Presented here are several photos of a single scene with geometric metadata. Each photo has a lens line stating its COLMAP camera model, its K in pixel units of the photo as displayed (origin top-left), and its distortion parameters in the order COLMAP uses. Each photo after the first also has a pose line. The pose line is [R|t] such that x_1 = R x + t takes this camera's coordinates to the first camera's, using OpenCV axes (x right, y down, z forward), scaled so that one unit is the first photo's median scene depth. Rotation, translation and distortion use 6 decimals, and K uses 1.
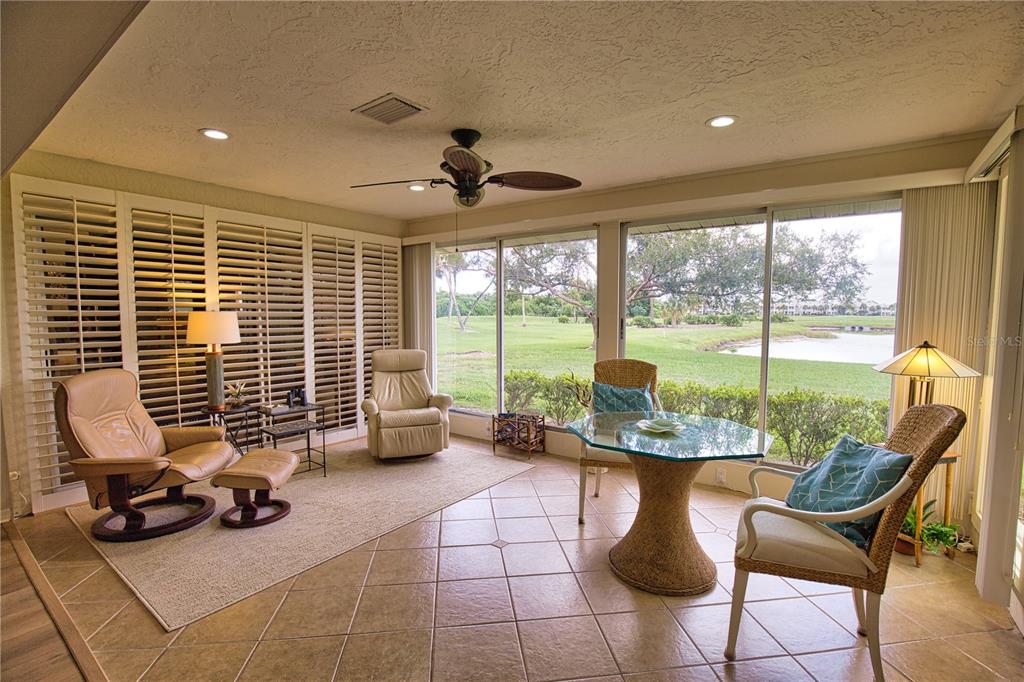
lens RADIAL K [[468.6, 0, 517.6], [0, 468.6, 346.7], [0, 0, 1]] dist [-0.032303, -0.000151]
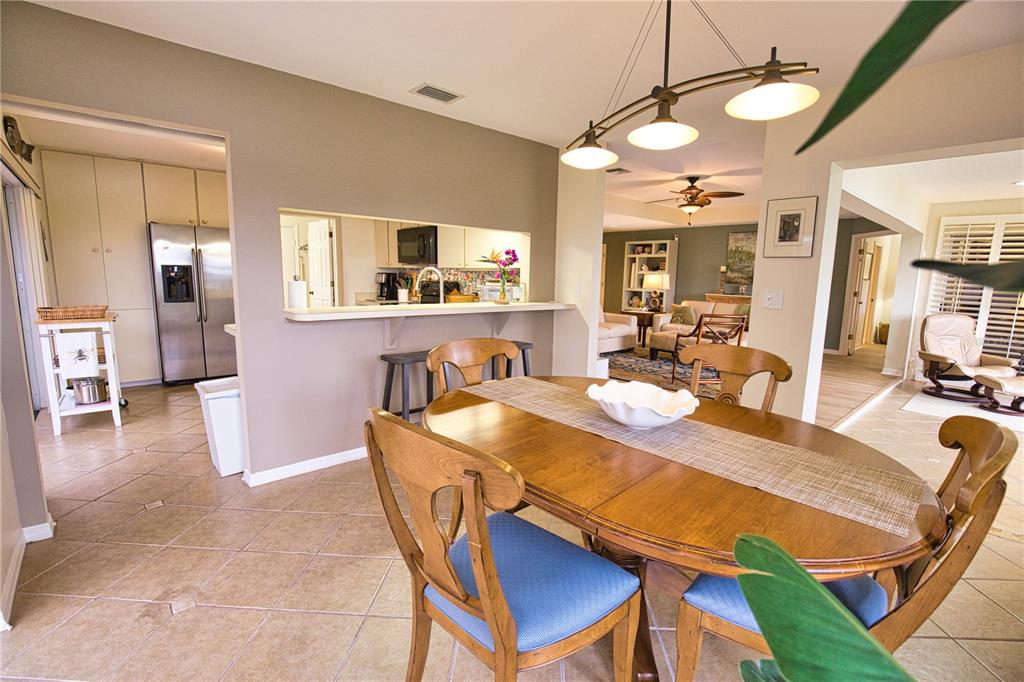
lens RADIAL K [[468.6, 0, 517.6], [0, 468.6, 346.7], [0, 0, 1]] dist [-0.032303, -0.000151]
pose [[-0.206495, 0.149381, -0.966977, 1.308241], [-0.094510, 0.980611, 0.171670, 0.026813], [0.973873, 0.126838, -0.188373, -0.409860]]
